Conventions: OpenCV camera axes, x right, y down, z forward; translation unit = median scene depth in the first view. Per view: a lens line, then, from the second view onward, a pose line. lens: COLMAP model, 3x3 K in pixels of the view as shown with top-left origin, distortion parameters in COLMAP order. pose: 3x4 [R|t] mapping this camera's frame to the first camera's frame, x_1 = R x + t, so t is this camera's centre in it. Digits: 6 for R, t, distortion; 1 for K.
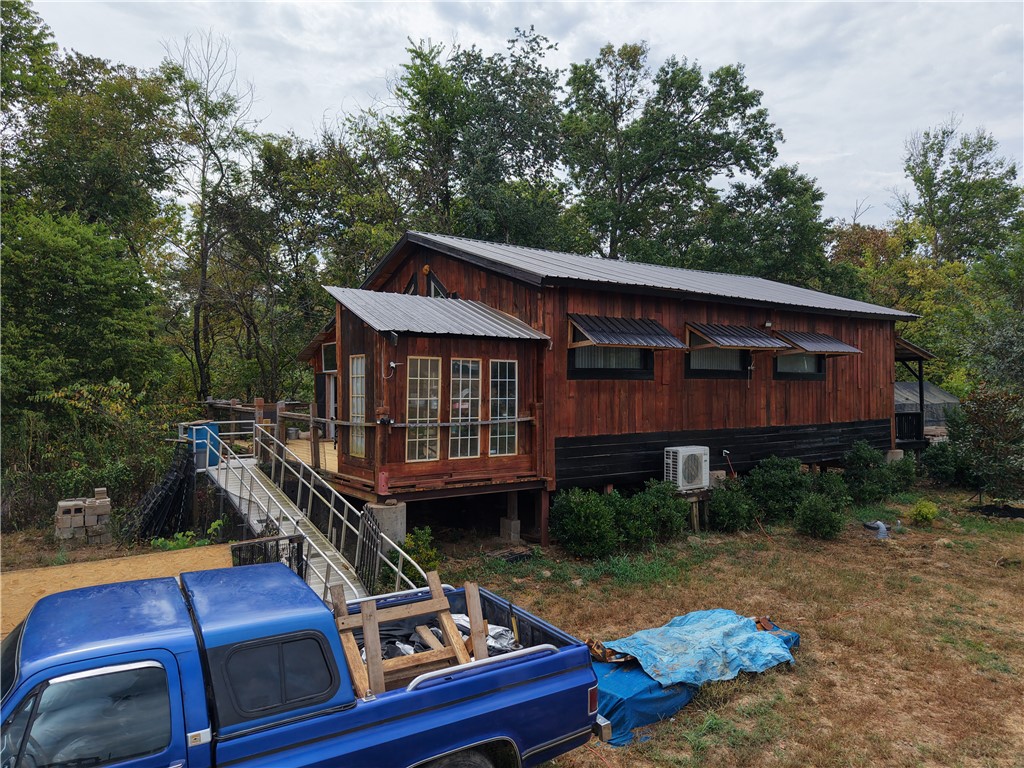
lens RADIAL K [[684.4, 0, 511.4], [0, 684.4, 378.9], [0, 0, 1]] dist [0.004329, -0.001494]
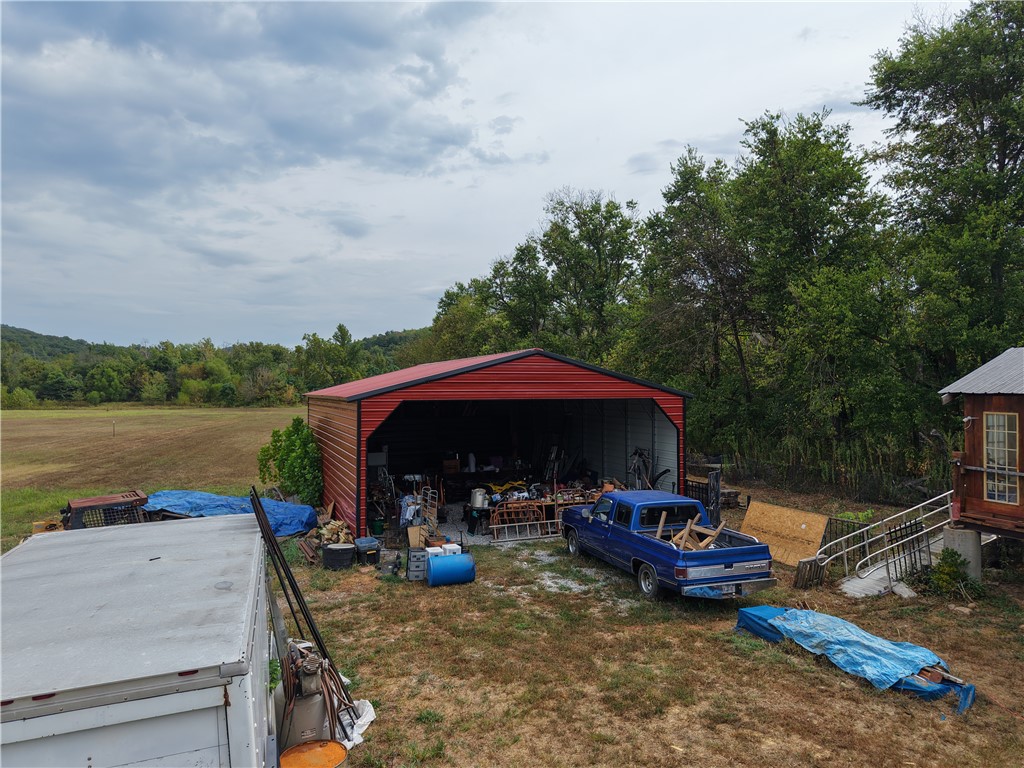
lens RADIAL K [[684.4, 0, 510.7], [0, 684.4, 387.5], [0, 0, 1]] dist [0.004329, -0.001494]
pose [[-0.180101, -0.002789, -0.983644, 1.659472], [-0.003476, 0.999992, -0.002199, -0.099006], [0.983642, 0.003023, -0.180109, 0.572624]]
